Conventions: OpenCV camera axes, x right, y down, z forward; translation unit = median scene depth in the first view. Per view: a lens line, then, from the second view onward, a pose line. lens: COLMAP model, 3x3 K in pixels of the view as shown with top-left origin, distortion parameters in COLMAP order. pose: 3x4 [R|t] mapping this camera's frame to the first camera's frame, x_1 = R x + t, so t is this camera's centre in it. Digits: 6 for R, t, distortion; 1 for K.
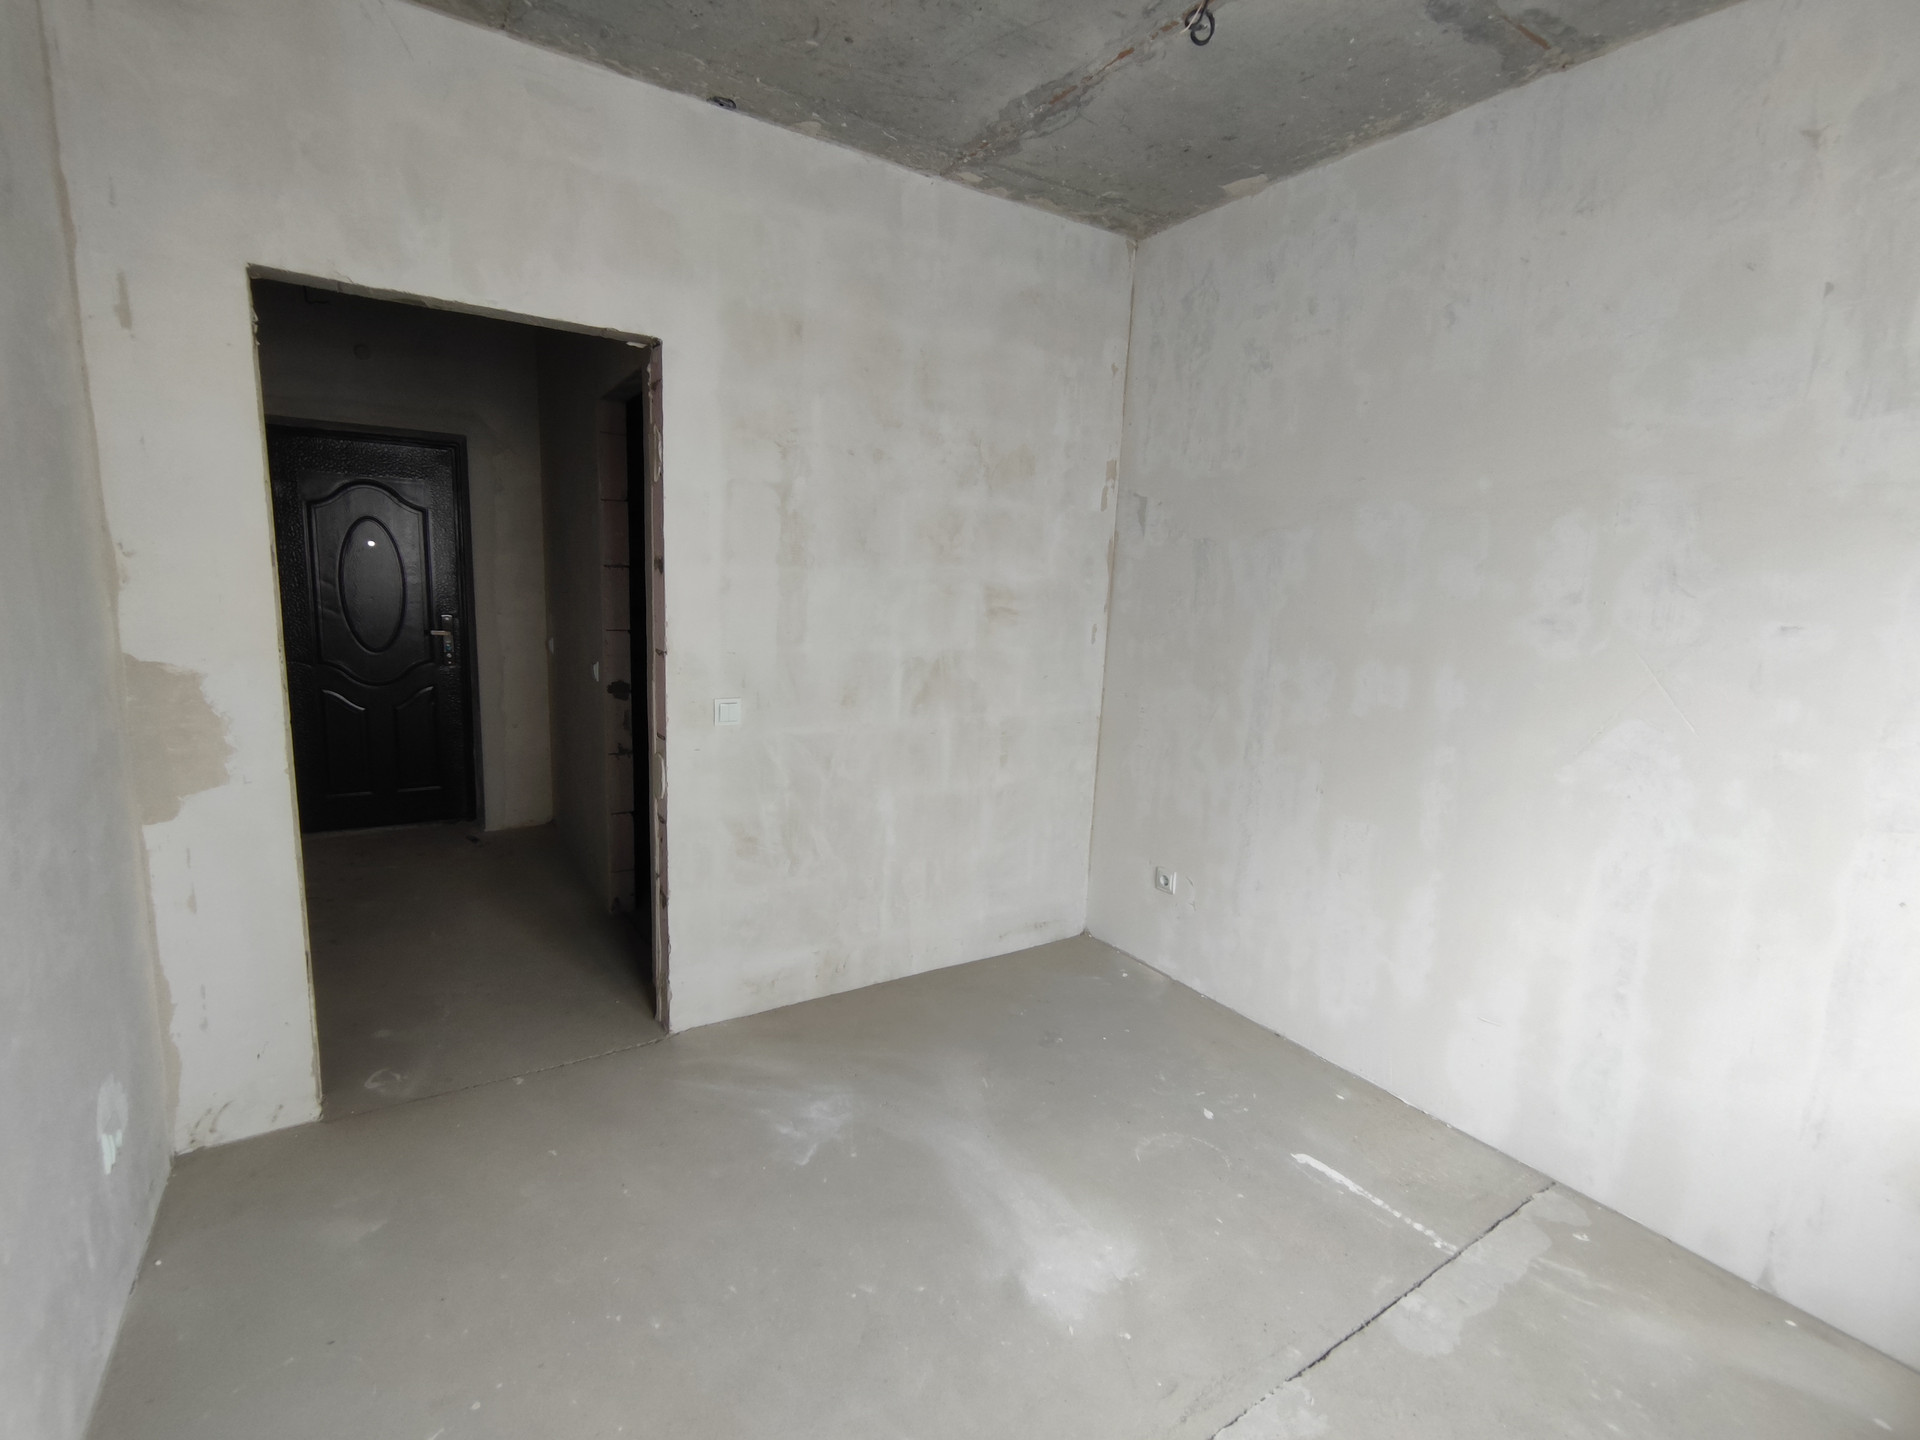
lens RADIAL K [[897.7, 0, 953.1], [0, 897.7, 732.0], [0, 0, 1]] dist [-0.002775, -0.003062]
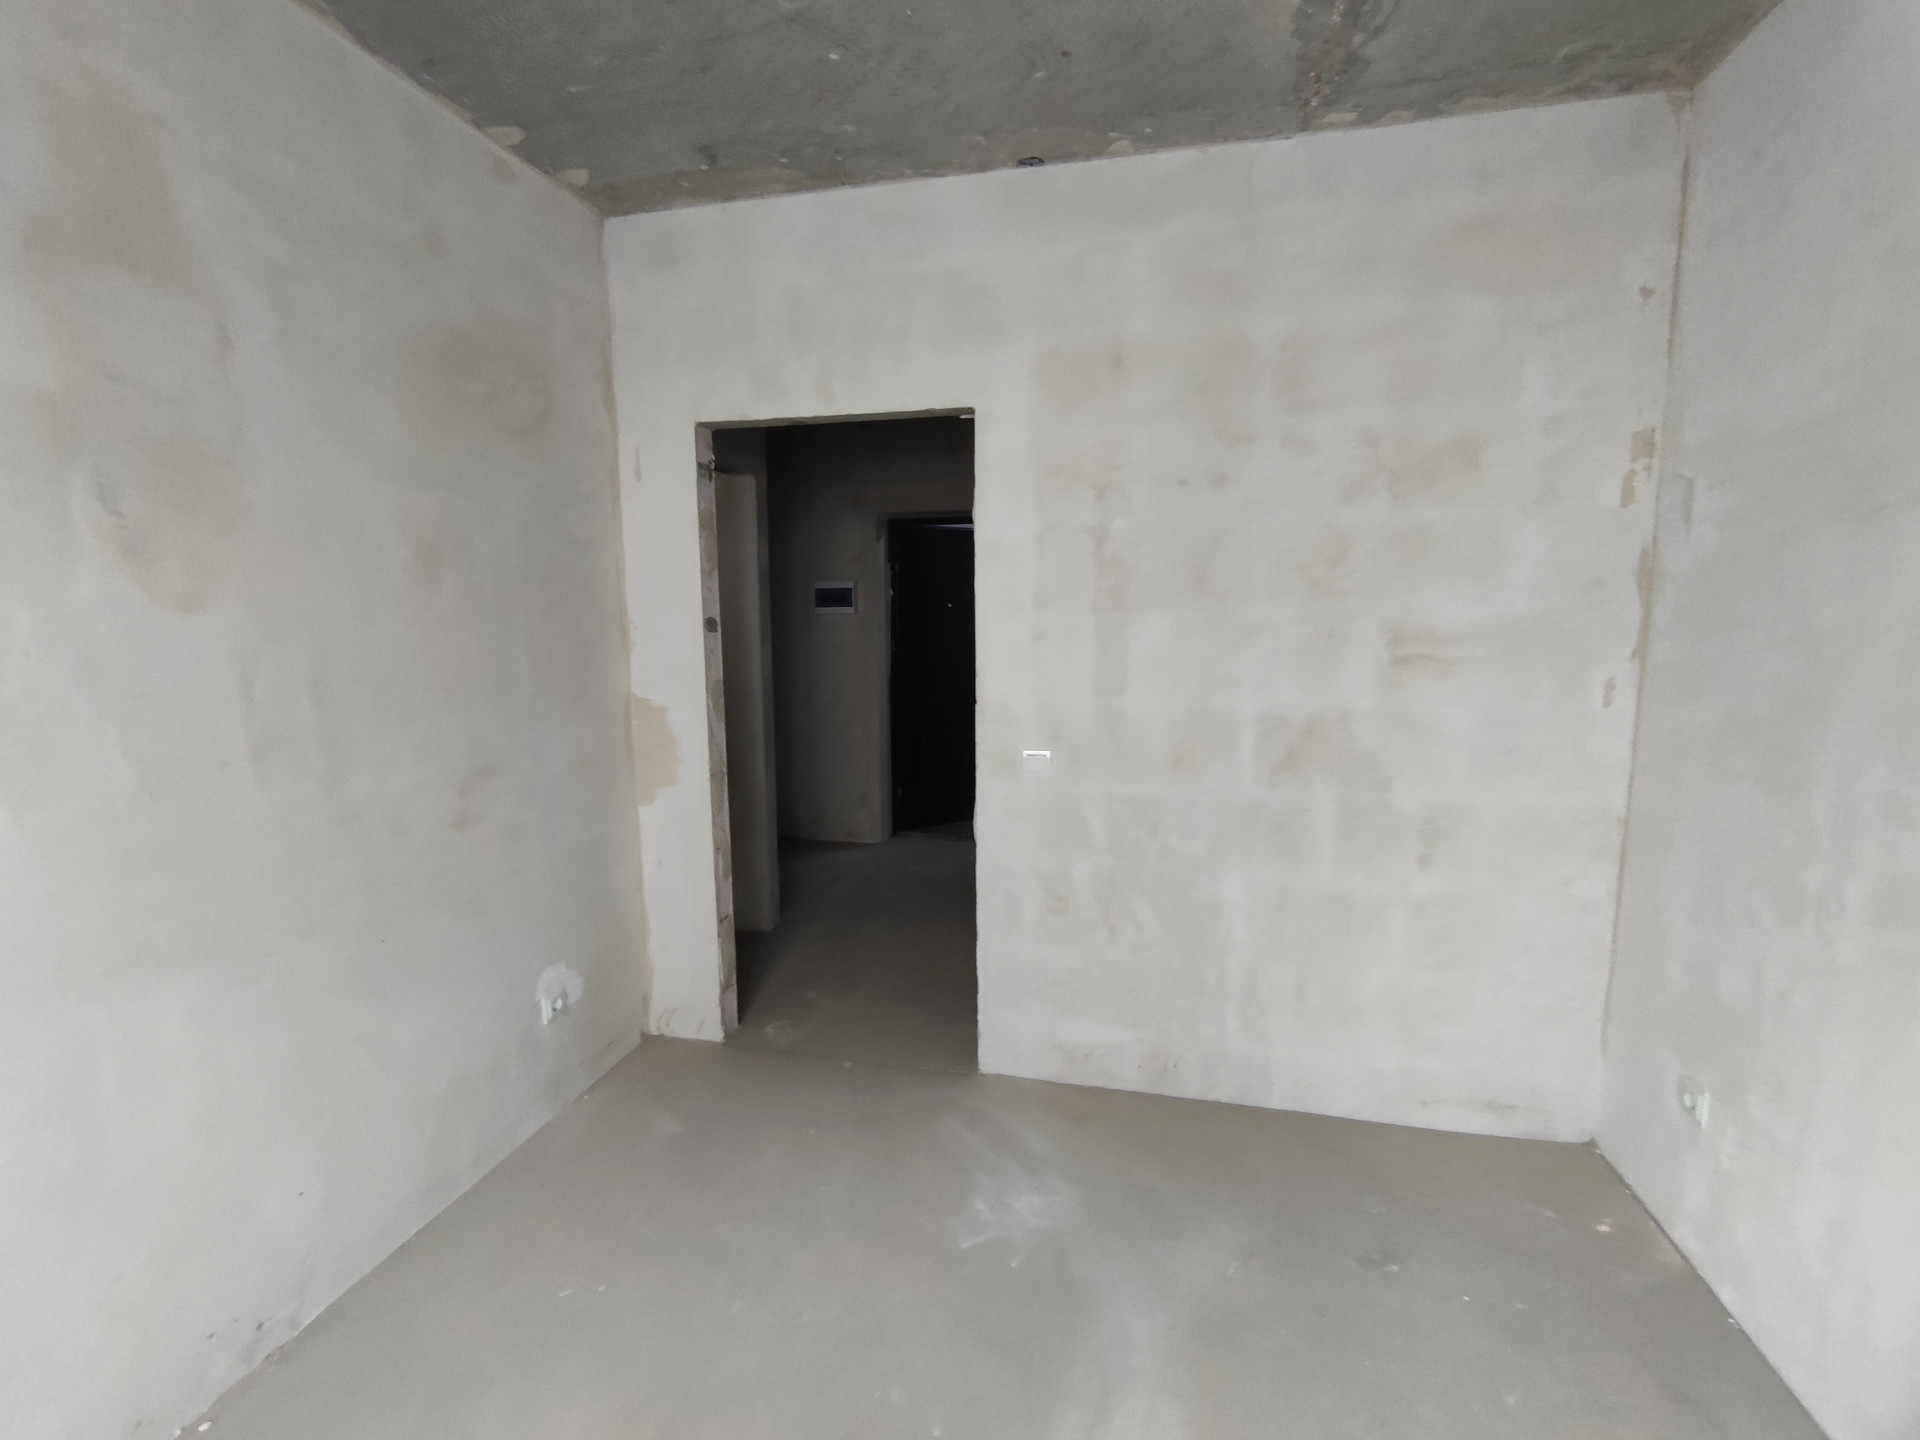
lens RADIAL K [[897.7, 0, 923.9], [0, 897.7, 728.6], [0, 0, 1]] dist [-0.002775, -0.003062]
pose [[0.673650, 0.053400, -0.737119, 0.343452], [-0.089620, 0.995928, -0.009755, -0.035151], [0.733596, 0.072632, 0.675693, 0.212083]]
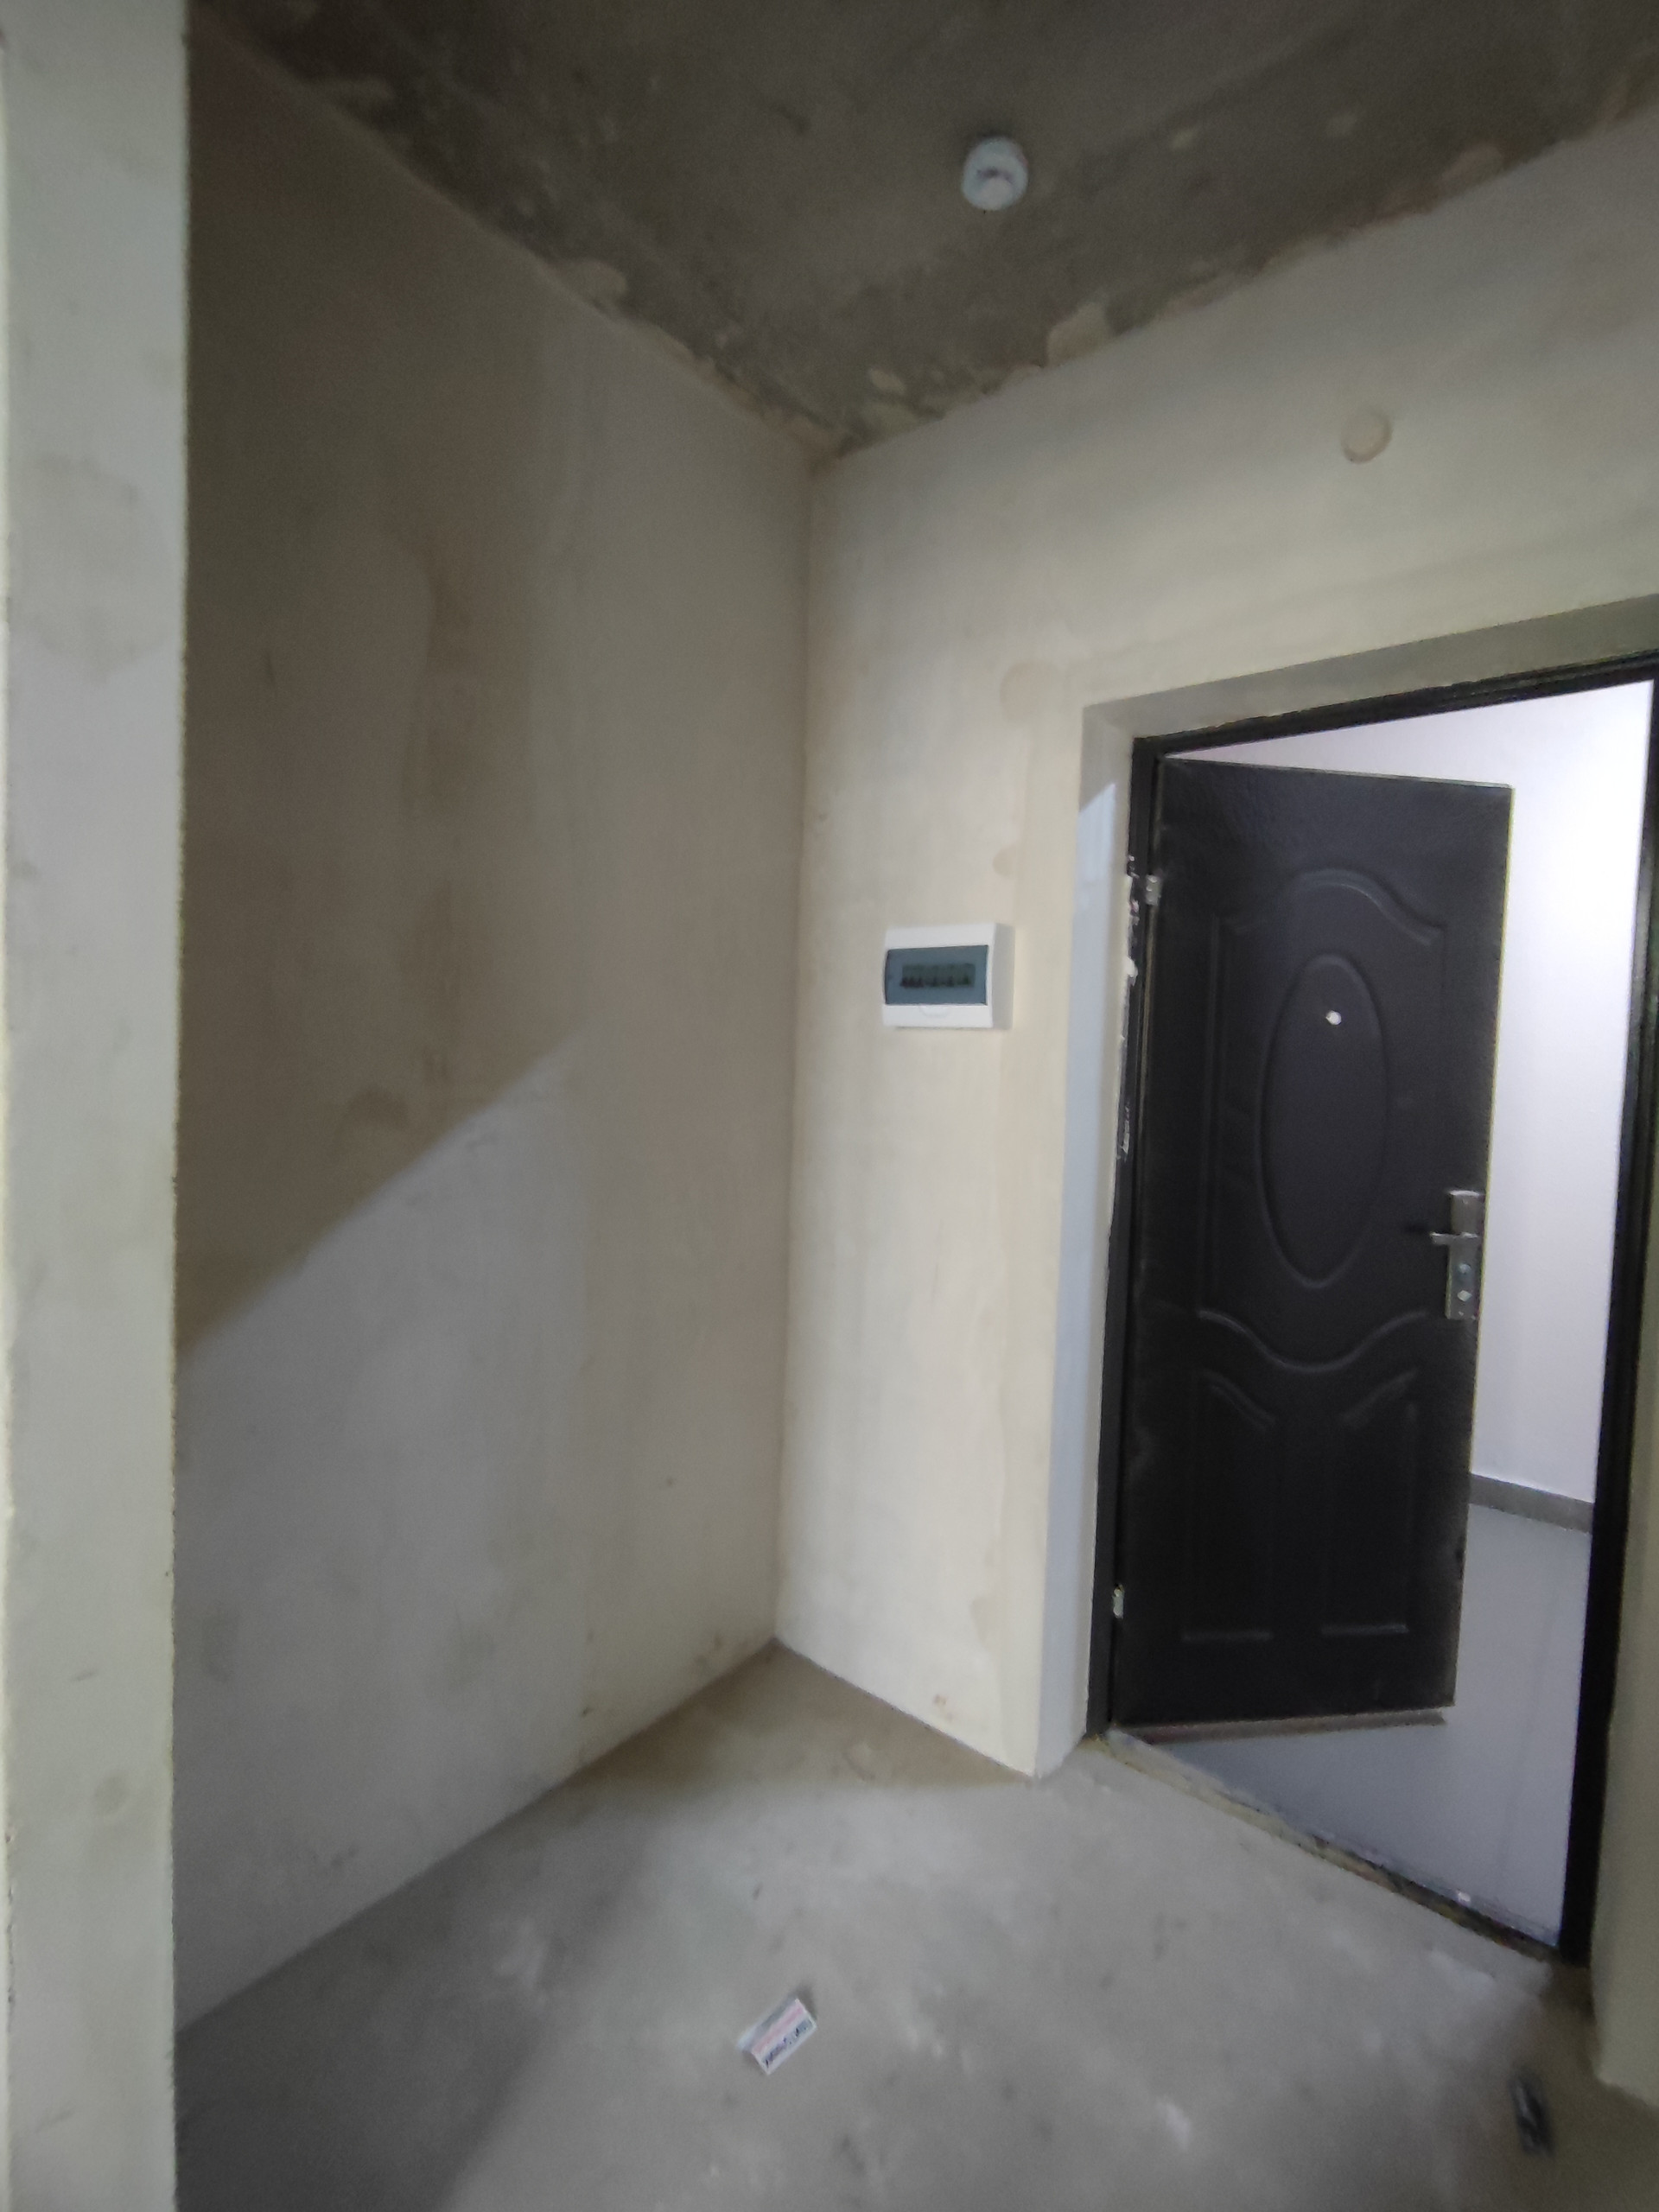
lens RADIAL K [[1034.2, 0, 820.4], [0, 1034.2, 1080.4], [0, 0, 1]] dist [-0.002775, -0.003062]
pose [[0.308294, 0.005831, -0.951273, -0.479902], [-0.185869, 0.981077, -0.054223, -0.177616], [0.932957, 0.193529, 0.303544, 0.991366]]
